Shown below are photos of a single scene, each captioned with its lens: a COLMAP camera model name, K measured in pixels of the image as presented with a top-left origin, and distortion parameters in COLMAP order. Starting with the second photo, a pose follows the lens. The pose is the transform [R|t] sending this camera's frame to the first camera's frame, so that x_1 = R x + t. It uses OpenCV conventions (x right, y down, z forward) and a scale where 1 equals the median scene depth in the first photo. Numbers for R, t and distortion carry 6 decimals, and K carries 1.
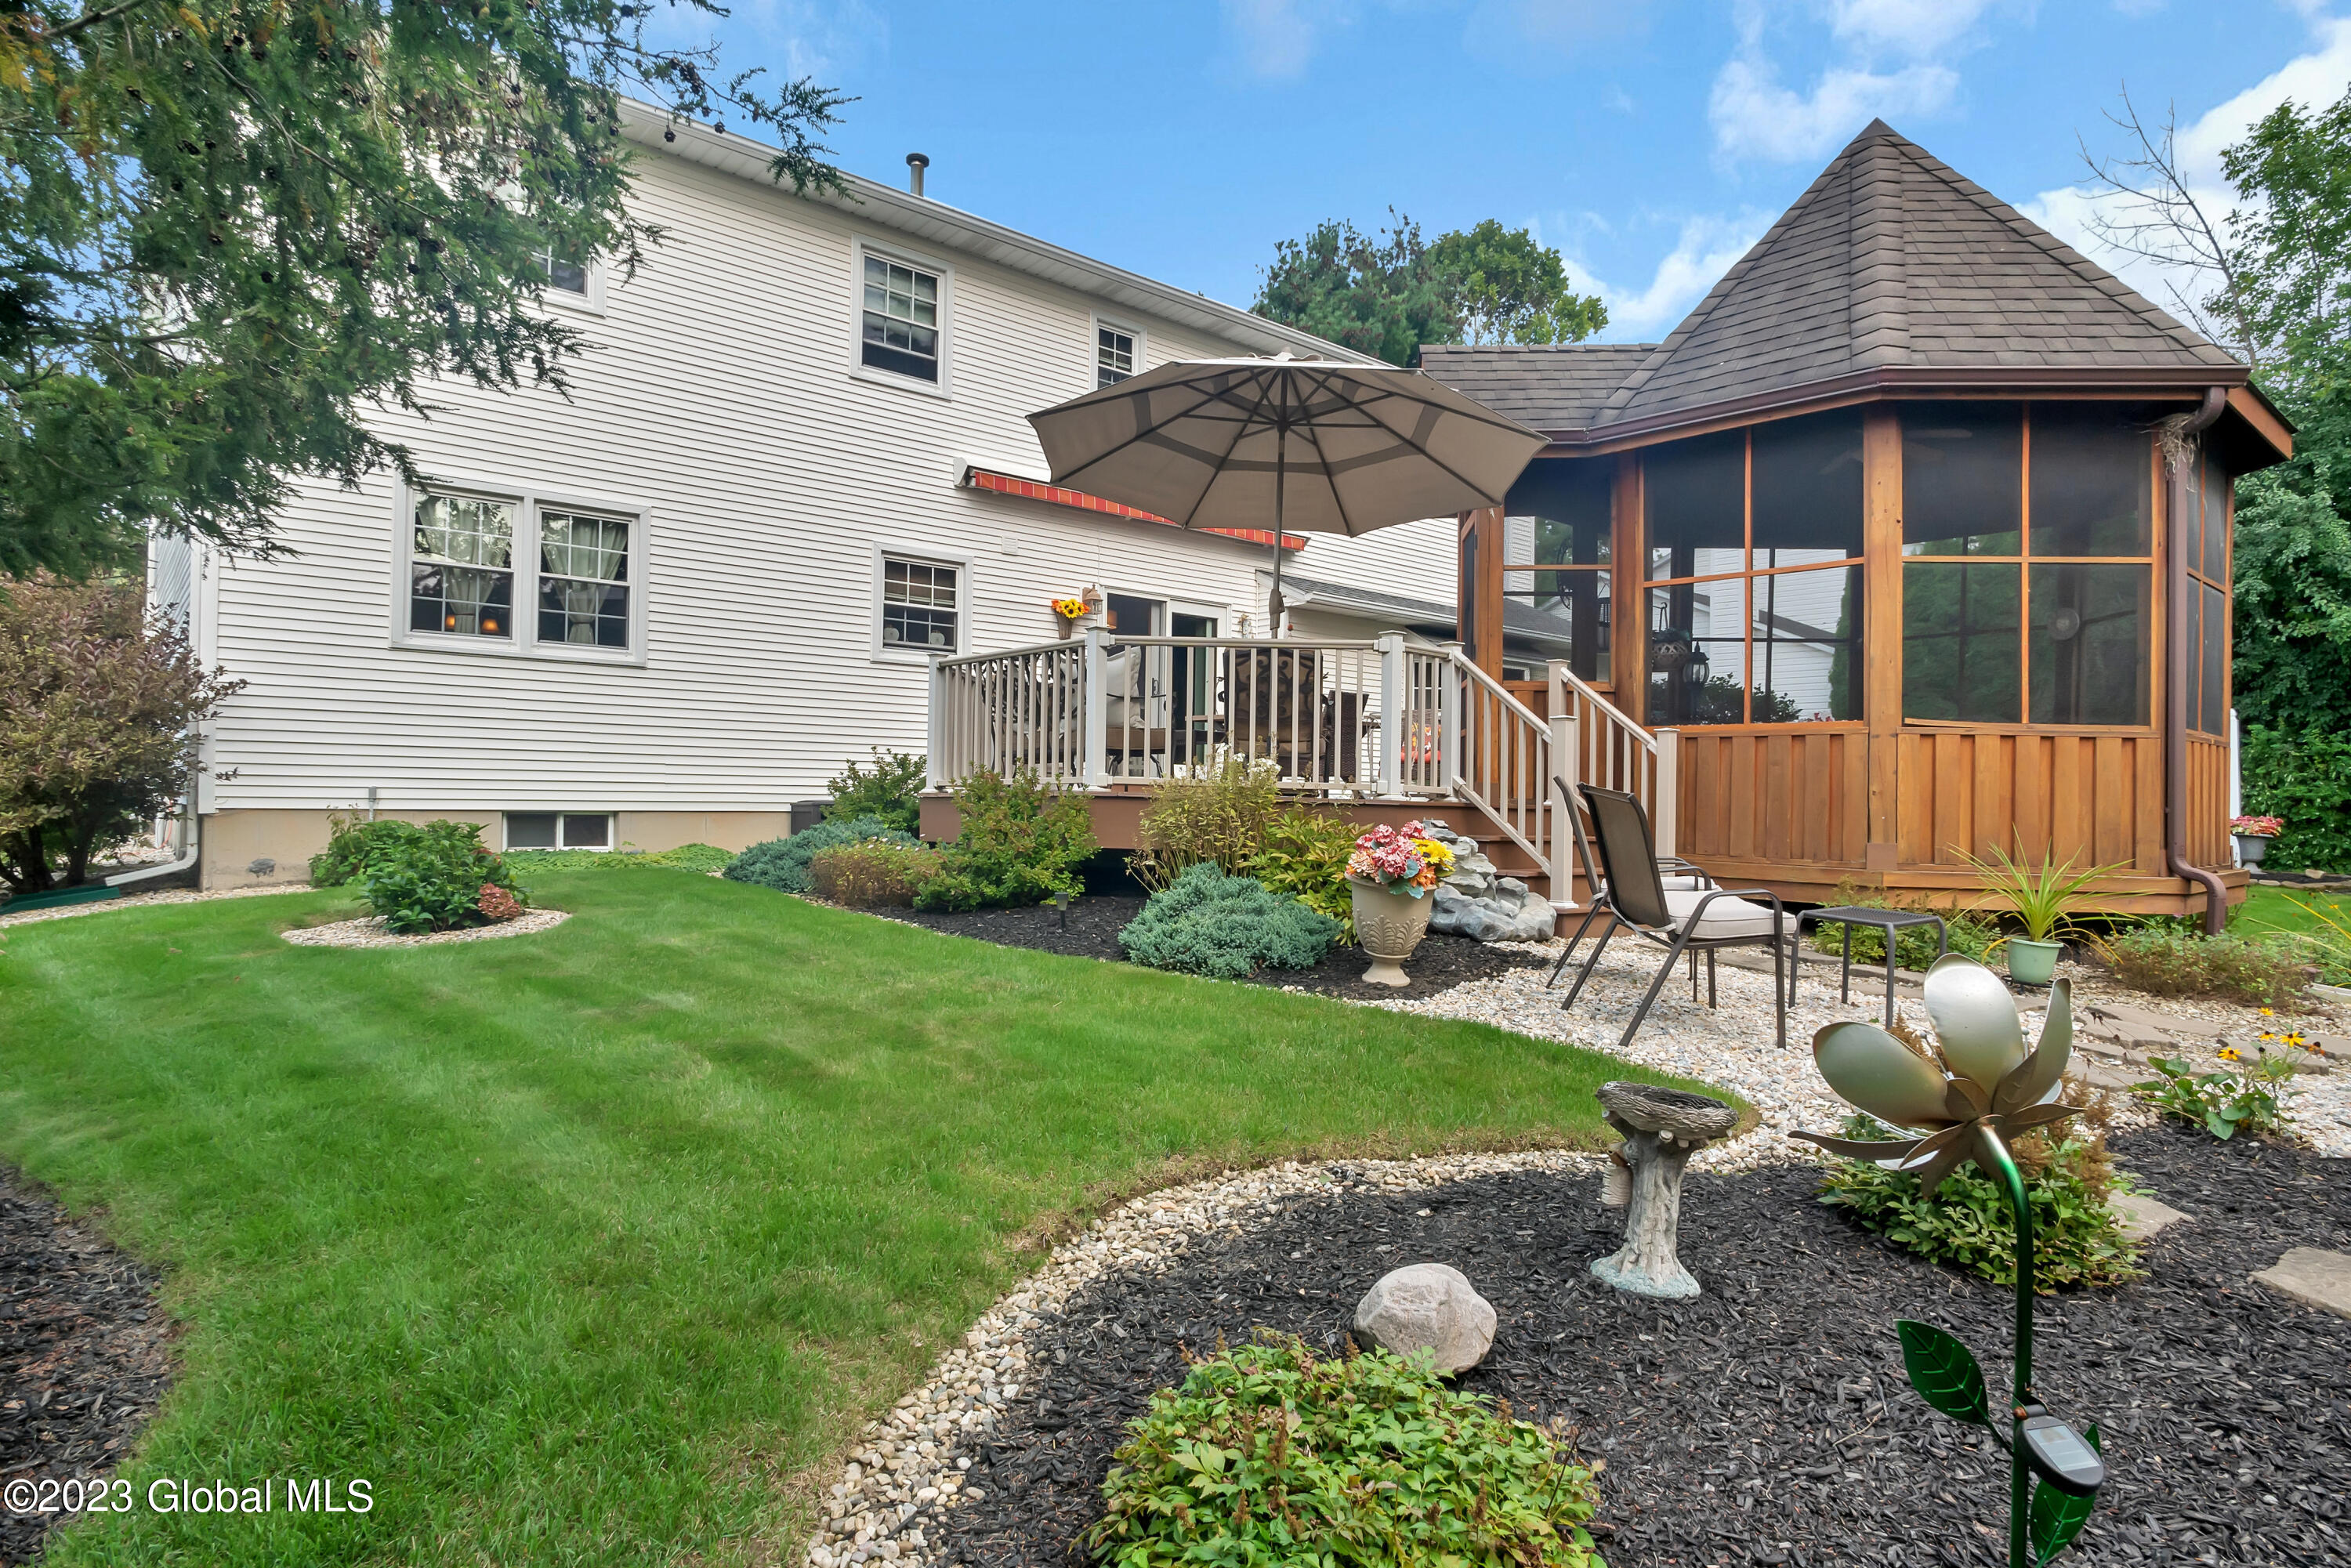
lens RADIAL K [[1293.3, 0, 1175.5], [0, 1293.3, 784.0], [0, 0, 1]] dist [-0.019383, 0.001857]
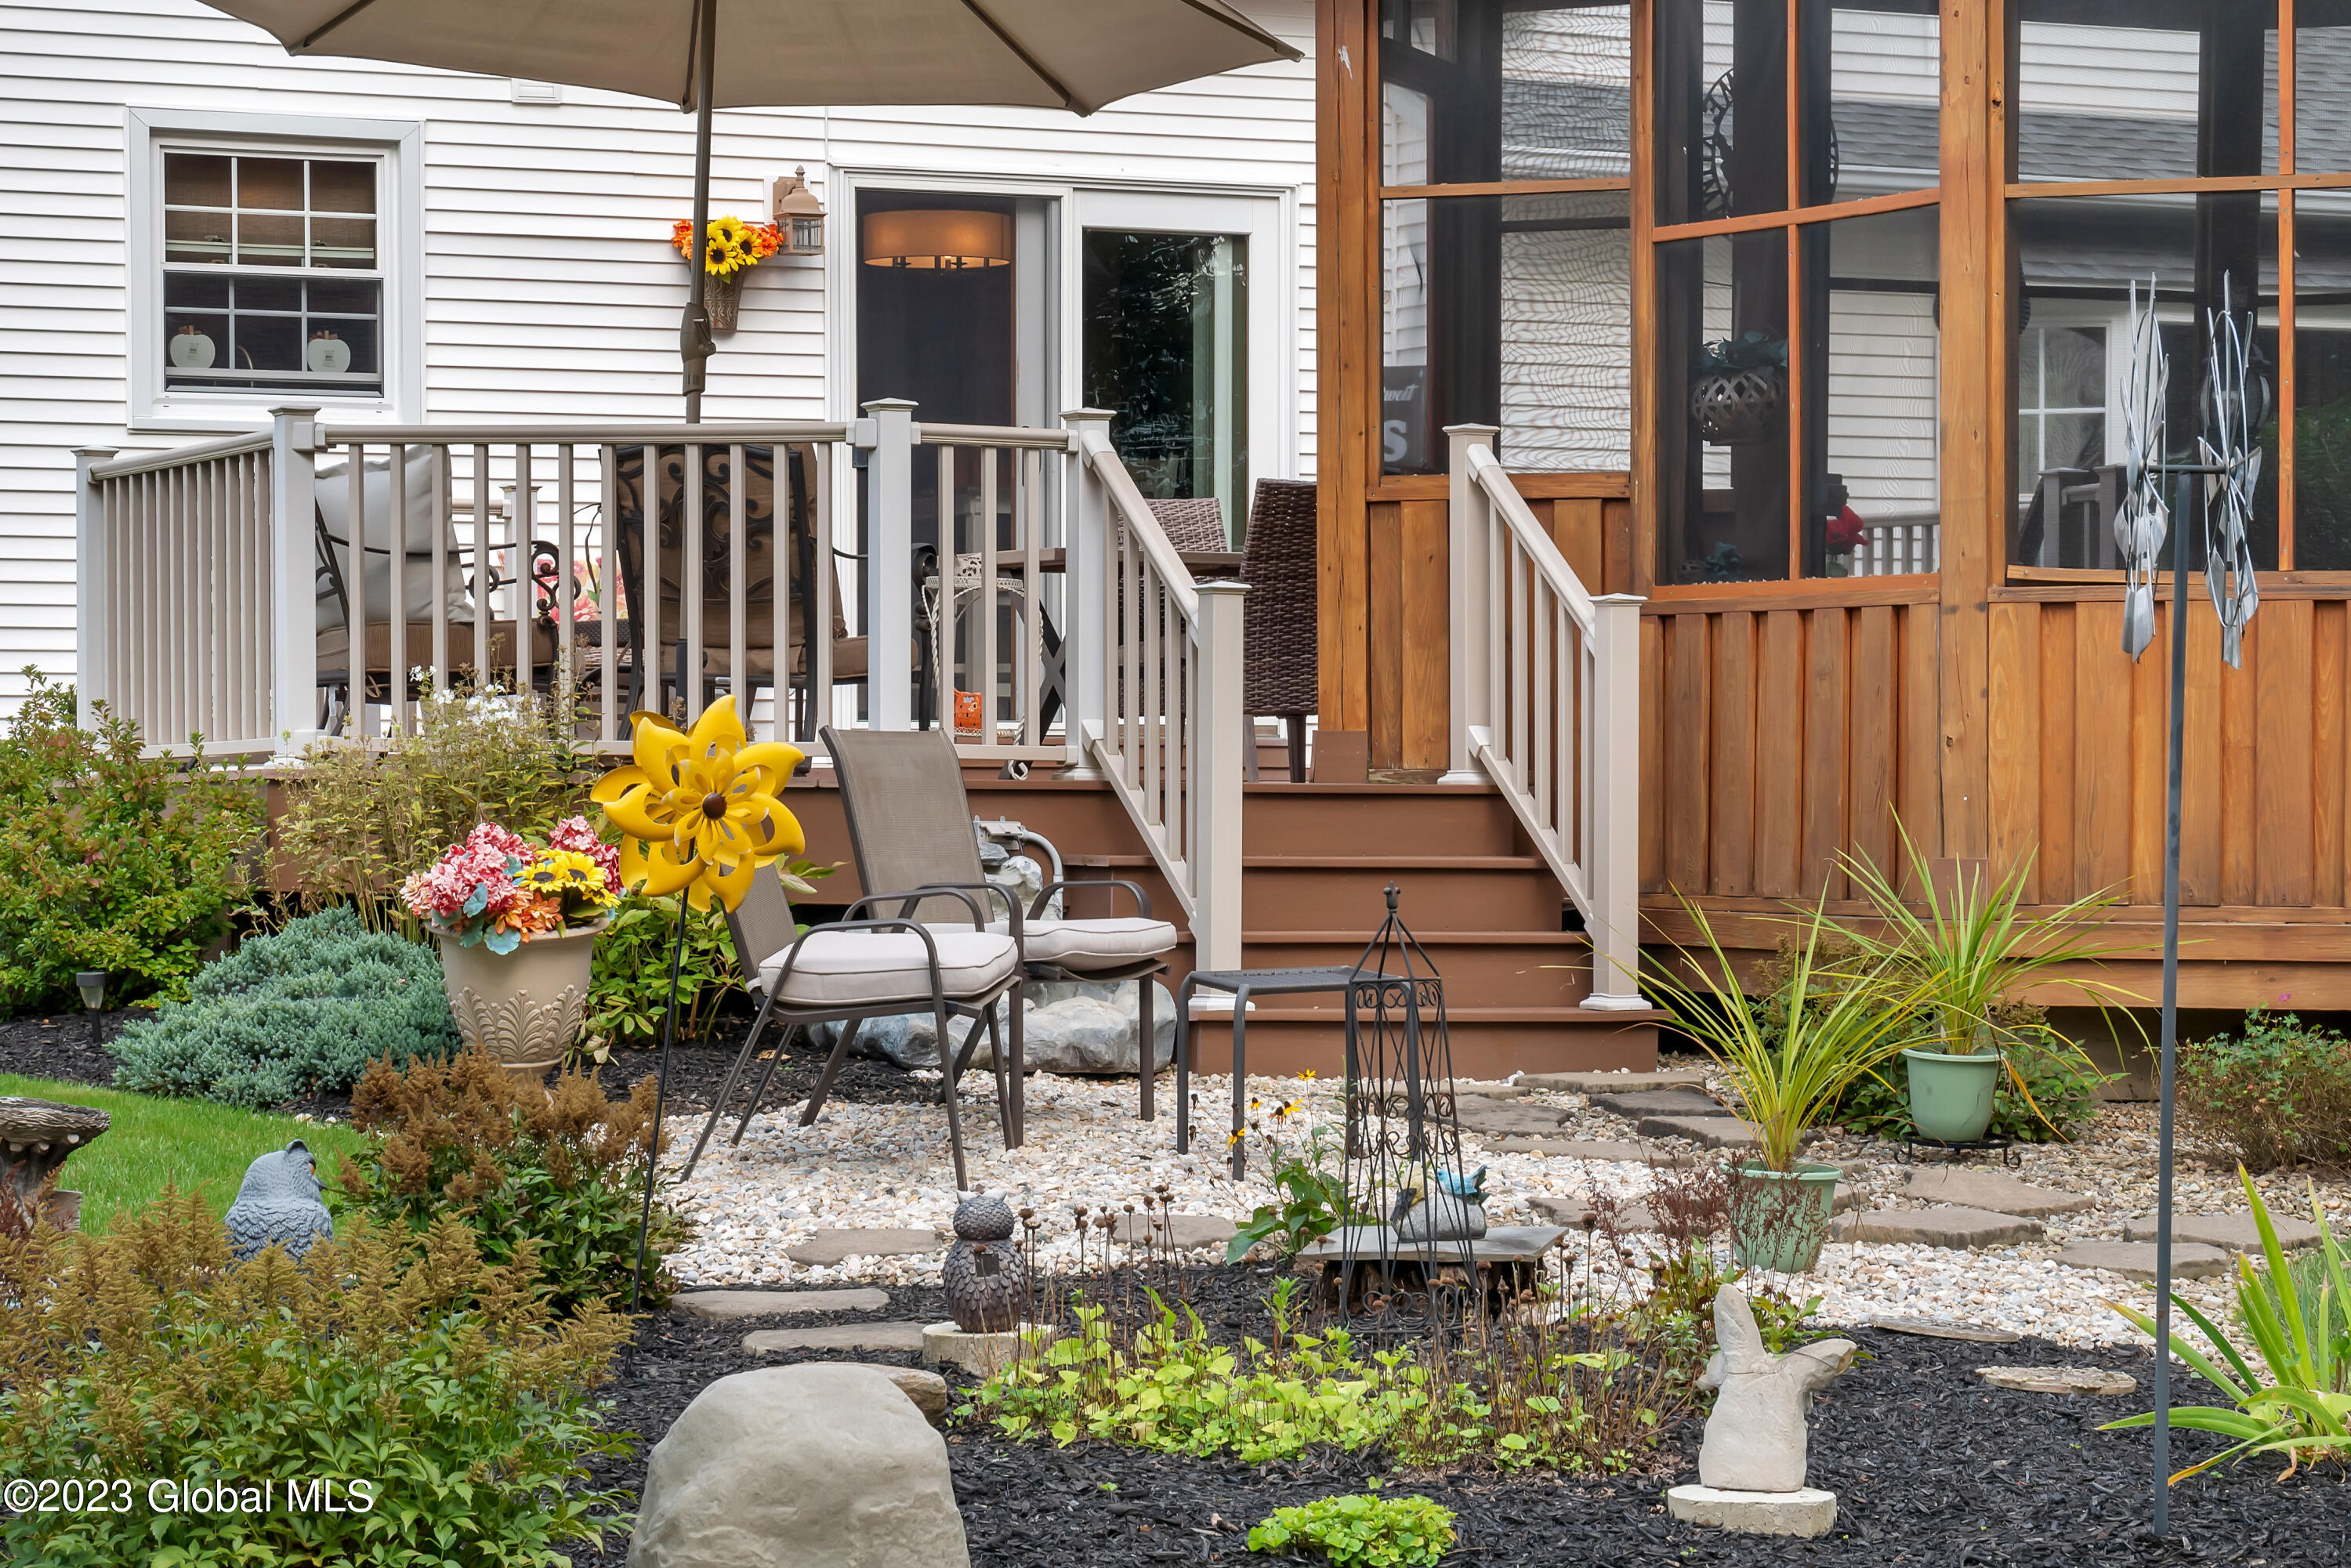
lens RADIAL K [[6631.0, 0, 1175.5], [0, 6631.0, 784.0], [0, 0, 1]] dist [0.254554, 0.605988]
pose [[0.962915, -0.016281, -0.269312, 0.572020], [0.018856, 0.999798, 0.006981, 0.000244], [0.269144, -0.011800, 0.963028, -0.778883]]
